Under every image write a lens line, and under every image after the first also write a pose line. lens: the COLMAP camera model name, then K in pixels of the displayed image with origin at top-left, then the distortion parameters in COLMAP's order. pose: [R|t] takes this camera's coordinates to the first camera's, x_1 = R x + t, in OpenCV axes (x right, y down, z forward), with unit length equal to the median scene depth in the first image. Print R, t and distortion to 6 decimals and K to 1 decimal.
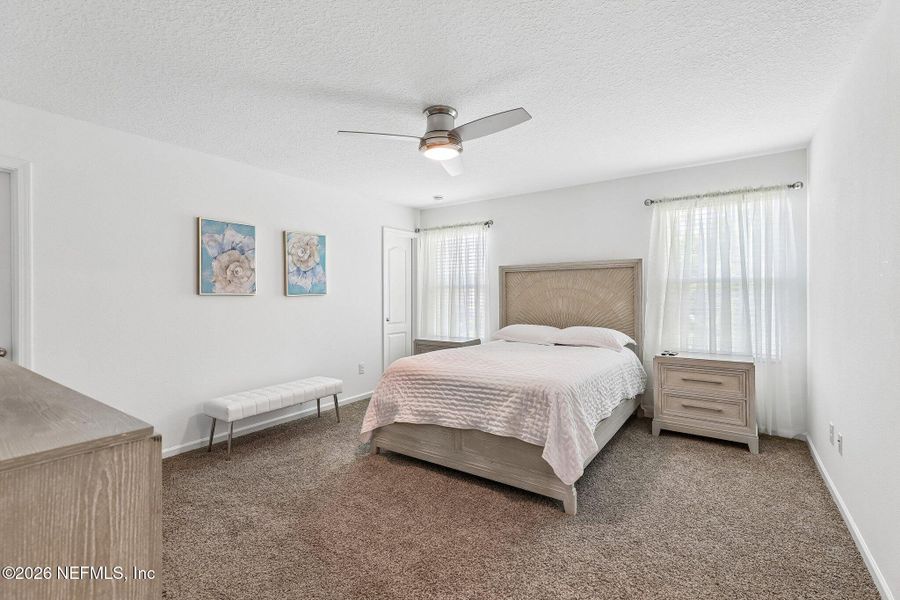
lens RADIAL K [[411.6, 0, 443.2], [0, 411.6, 295.9], [0, 0, 1]] dist [0.000808, 0.001099]
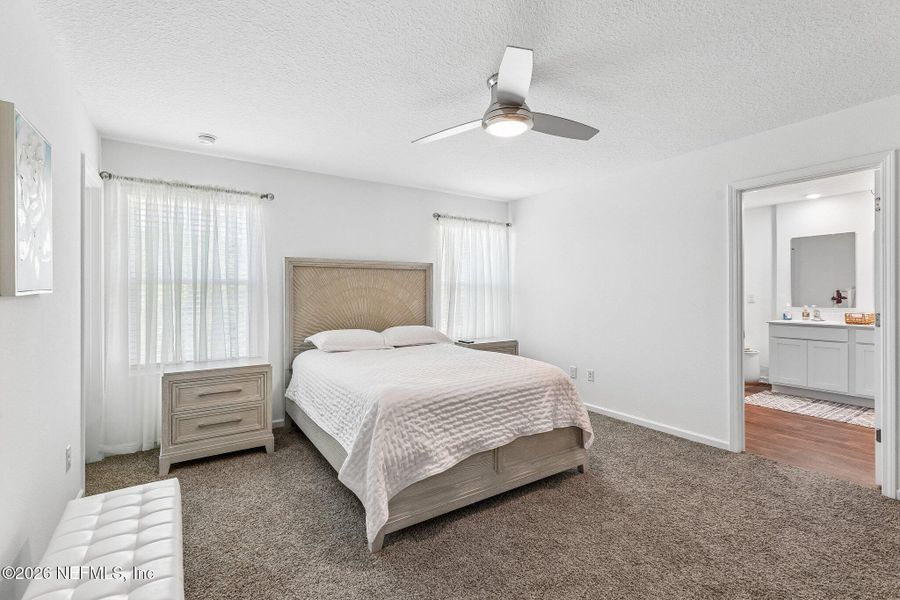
lens RADIAL K [[411.6, 0, 449.3], [0, 411.6, 294.9], [0, 0, 1]] dist [0.000808, 0.001099]
pose [[0.355817, 0.001542, 0.934554, -0.716551], [0.004959, 0.999981, -0.003539, 0.002644], [-0.934542, 0.005894, 0.355803, 0.683595]]
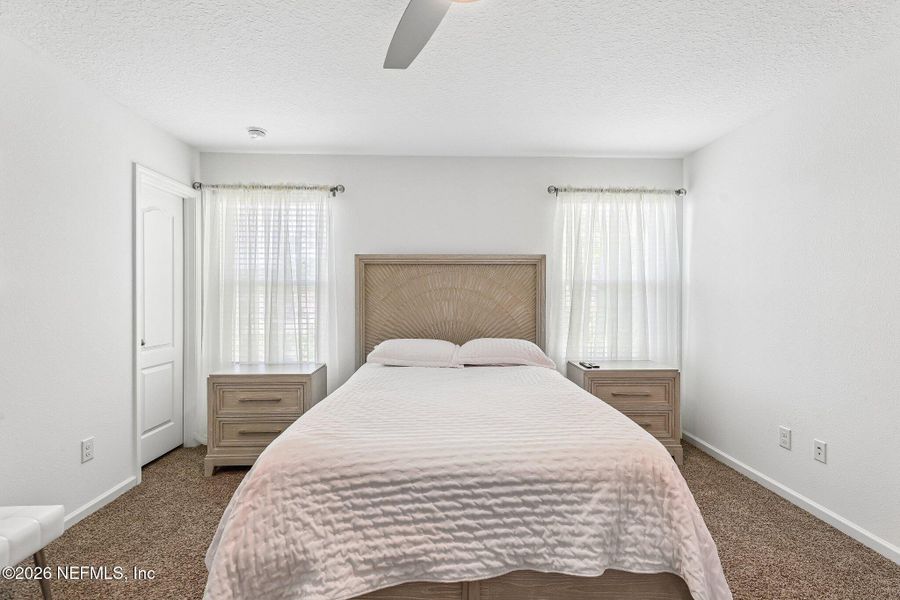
lens RADIAL K [[411.6, 0, 449.5], [0, 411.6, 301.8], [0, 0, 1]] dist [0.000808, 0.001099]
pose [[0.791213, -0.001355, 0.611539, -0.241000], [-0.003038, 0.999976, 0.006147, 0.001994], [-0.611533, -0.006722, 0.791191, 0.559975]]
